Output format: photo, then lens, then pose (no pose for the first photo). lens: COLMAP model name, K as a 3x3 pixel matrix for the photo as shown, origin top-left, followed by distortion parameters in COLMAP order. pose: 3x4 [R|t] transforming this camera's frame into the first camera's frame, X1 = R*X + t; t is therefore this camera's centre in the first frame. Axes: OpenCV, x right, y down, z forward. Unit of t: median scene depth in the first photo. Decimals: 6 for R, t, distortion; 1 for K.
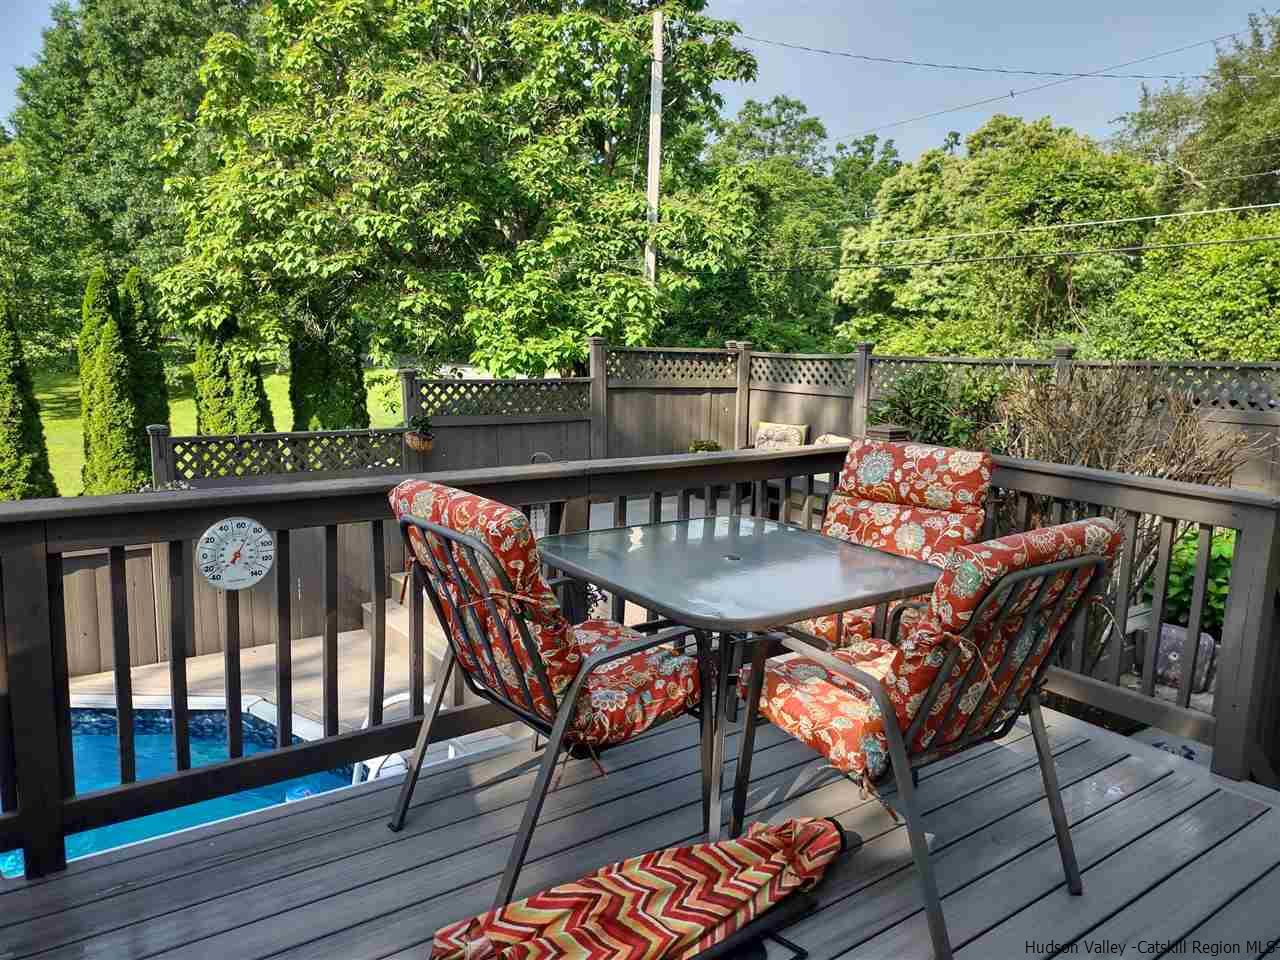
lens RADIAL K [[946.4, 0, 643.3], [0, 946.4, 481.8], [0, 0, 1]] dist [-0.006853, -0.002801]
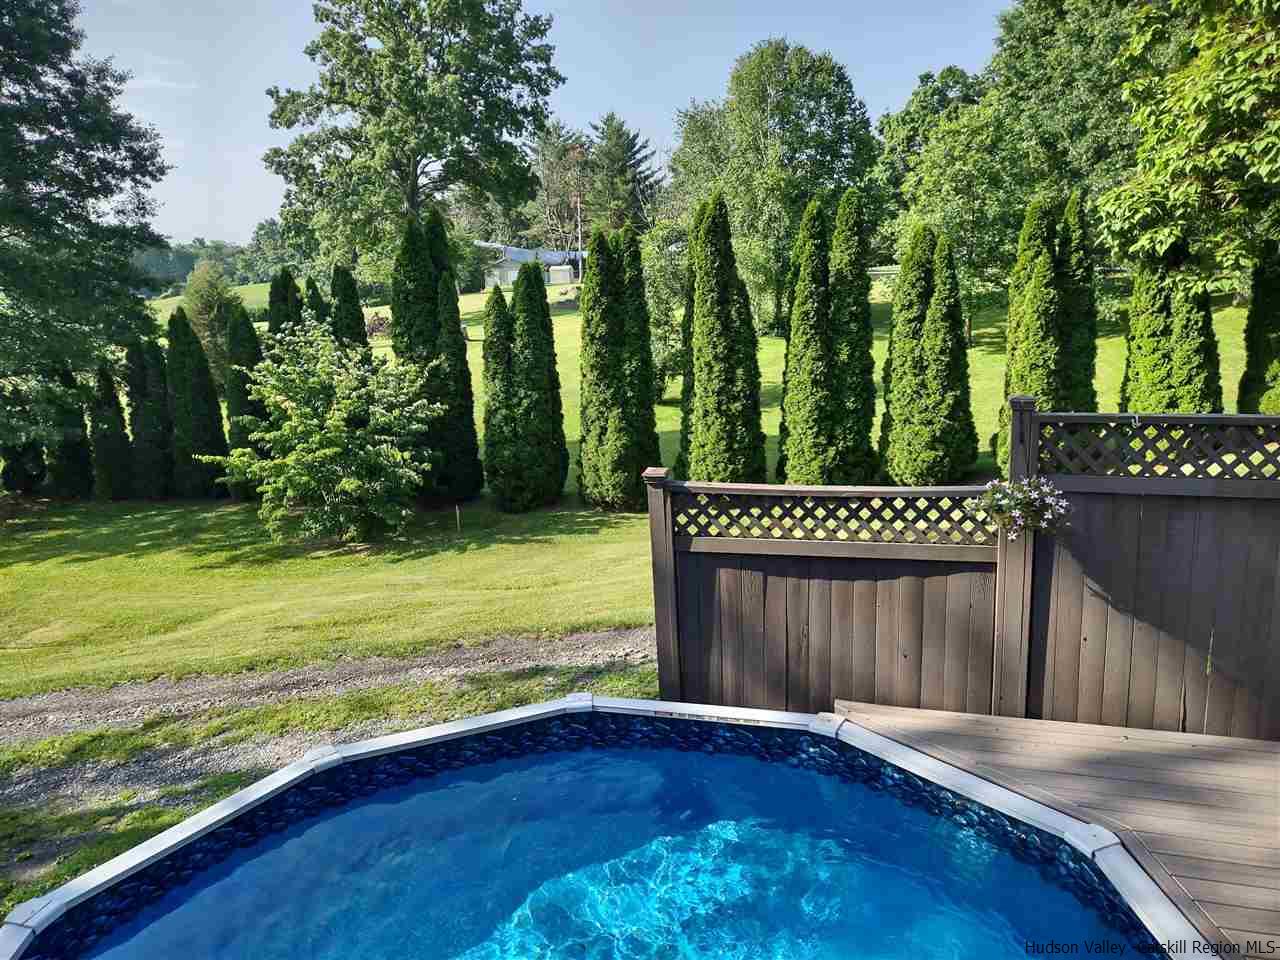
lens RADIAL K [[946.4, 0, 643.1], [0, 946.4, 483.9], [0, 0, 1]] dist [-0.006853, -0.002801]
pose [[0.605956, 0.131491, -0.784556, -0.040891], [-0.073719, 0.991282, 0.109200, -0.016812], [0.792075, -0.008334, 0.610367, 0.110241]]
